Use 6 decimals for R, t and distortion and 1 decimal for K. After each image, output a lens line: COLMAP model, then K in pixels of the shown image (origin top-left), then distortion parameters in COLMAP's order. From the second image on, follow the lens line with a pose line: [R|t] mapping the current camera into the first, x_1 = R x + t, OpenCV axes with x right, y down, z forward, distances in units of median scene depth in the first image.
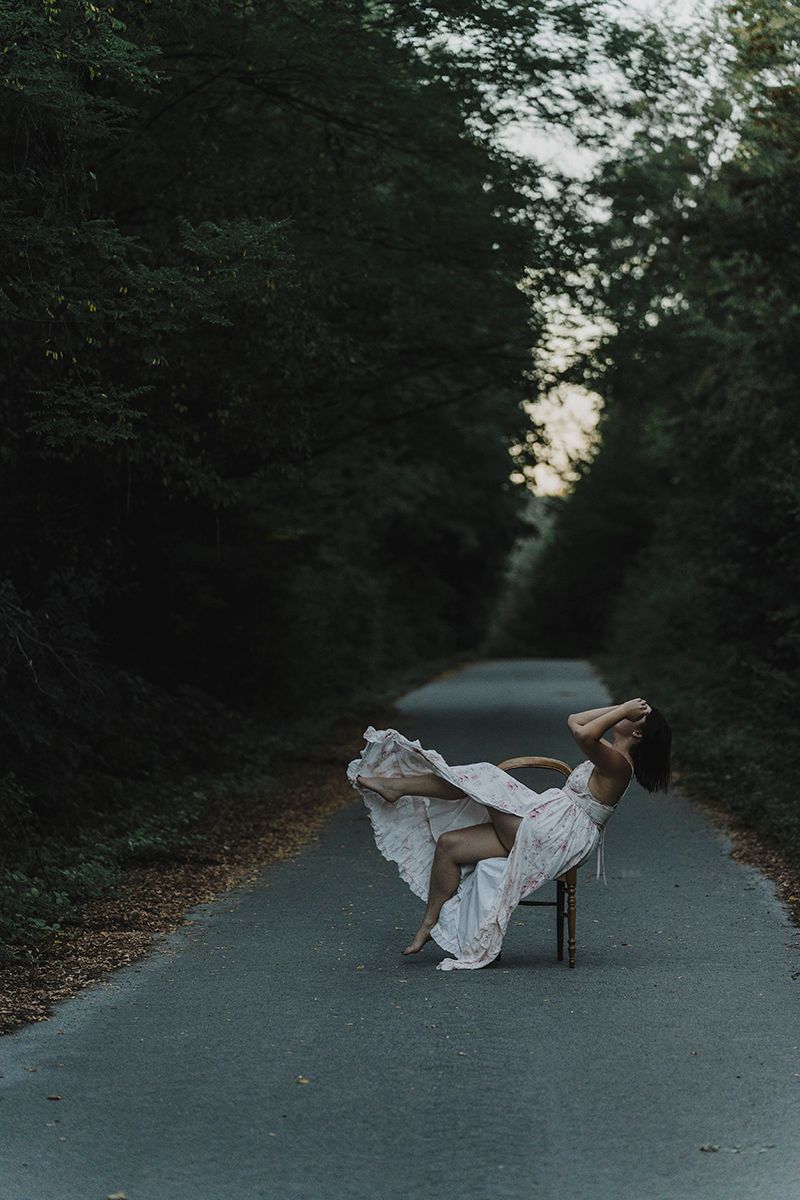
lens RADIAL K [[3707.0, 0, 400.0], [0, 3707.0, 600.0], [0, 0, 1]] dist [-1.350777, -0.007077]
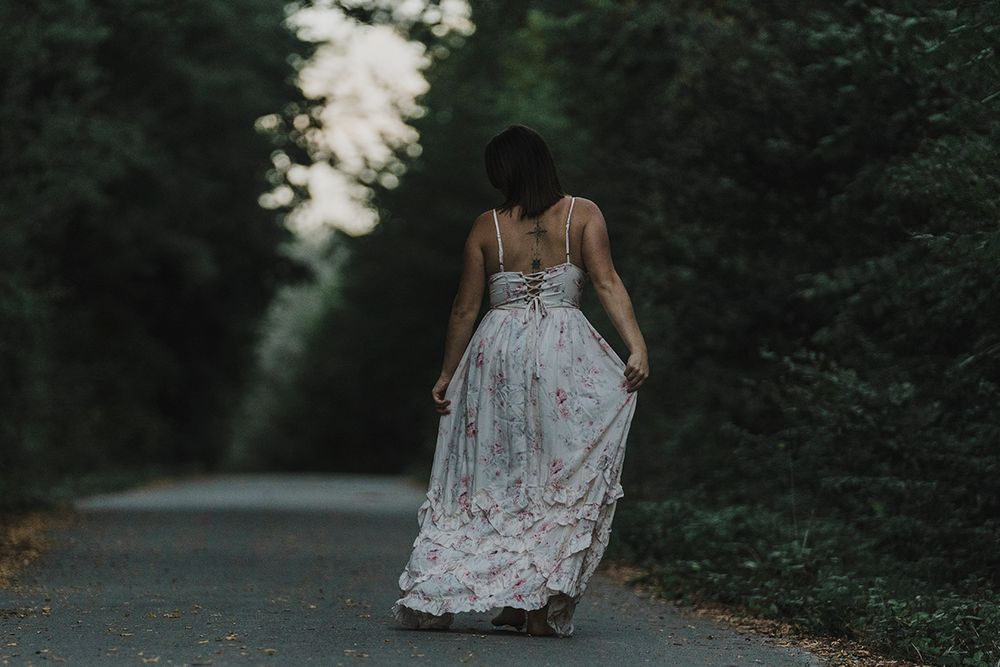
lens RADIAL K [[5010.8, 0, 500.0], [0, 5010.8, 333.5], [0, 0, 1]] dist [-0.103142, -1.385214]
pose [[0.996575, 0.013151, 0.081644, 0.001528], [-0.009426, 0.998904, -0.045840, 0.030456], [-0.082157, 0.044913, 0.995607, 0.215310]]
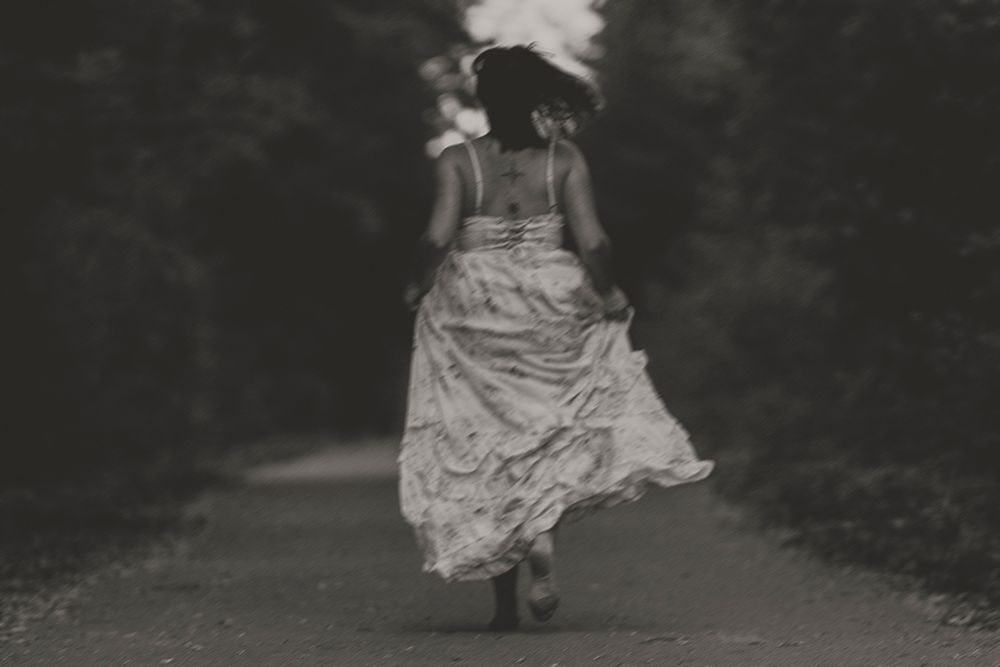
lens RADIAL K [[5639.1, 0, 500.0], [0, 5639.1, 333.5], [0, 0, 1]] dist [-0.329023, -20.431292]
pose [[0.998910, -0.014707, 0.044296, 0.000810], [0.016146, 0.999348, -0.032295, 0.029169], [-0.043792, 0.032975, 0.998496, 0.144721]]
